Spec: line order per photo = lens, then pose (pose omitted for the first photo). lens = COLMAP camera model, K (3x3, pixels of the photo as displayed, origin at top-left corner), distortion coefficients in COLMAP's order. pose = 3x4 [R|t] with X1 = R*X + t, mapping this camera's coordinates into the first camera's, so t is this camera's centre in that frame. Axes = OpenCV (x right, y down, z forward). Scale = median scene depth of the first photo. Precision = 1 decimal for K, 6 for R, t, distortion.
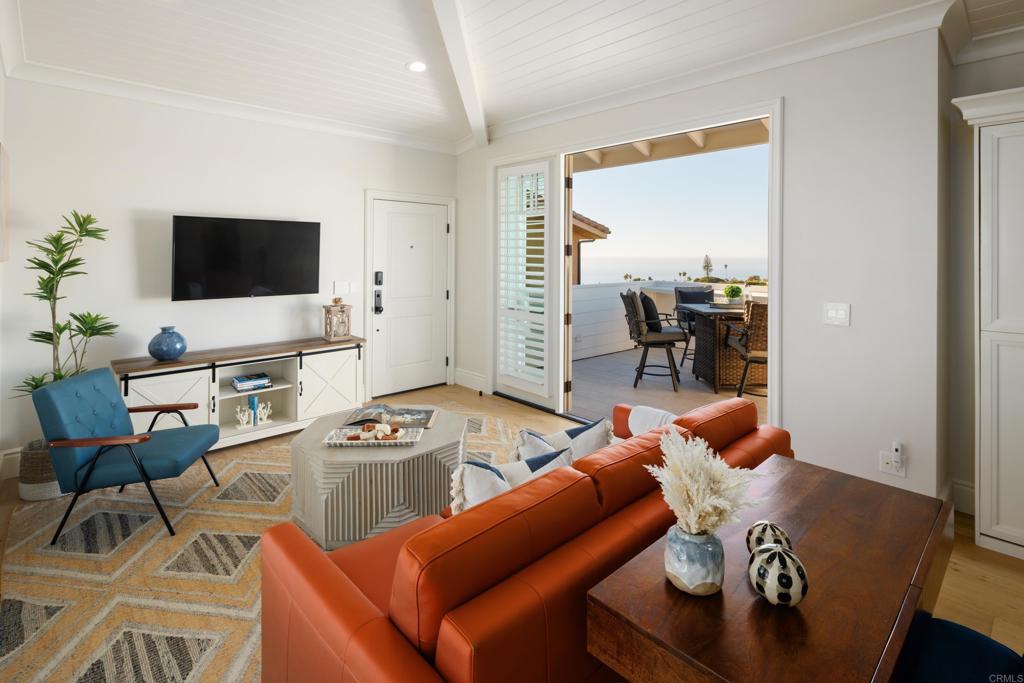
lens RADIAL K [[500.8, 0, 512.5], [0, 500.8, 237.6], [0, 0, 1]] dist [0.000302, -0.001145]
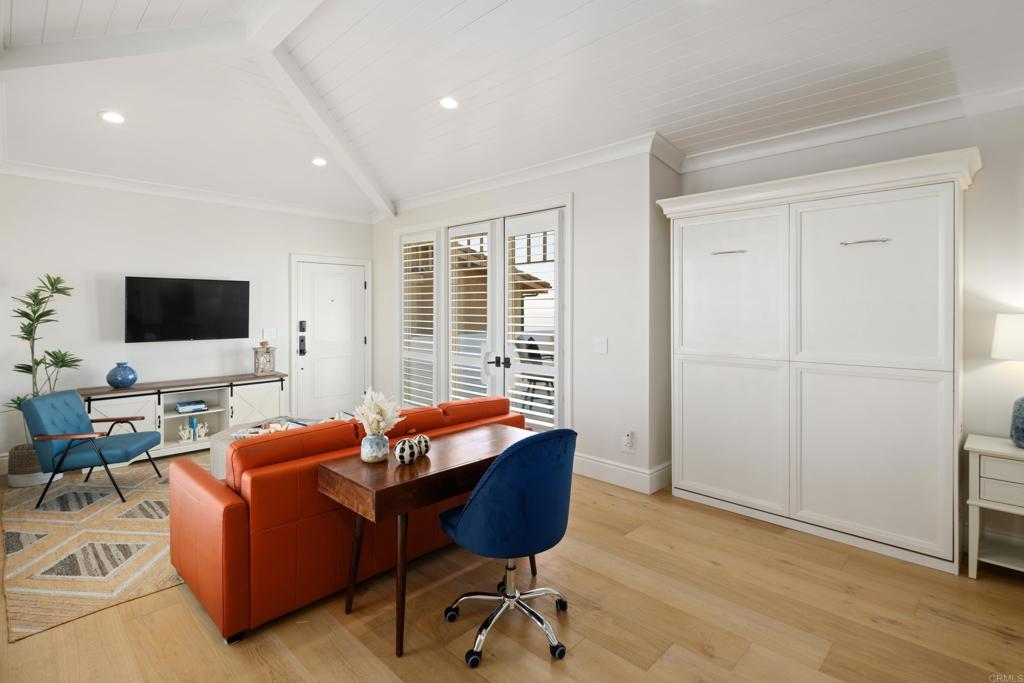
lens RADIAL K [[496.8, 0, 511.8], [0, 496.8, 296.8], [0, 0, 1]] dist [-0.000229, -0.000900]
pose [[0.998829, -0.003421, 0.048255, 0.302281], [0.002967, 0.999951, 0.009475, -0.001655], [-0.048285, -0.009321, 0.998790, -0.388648]]
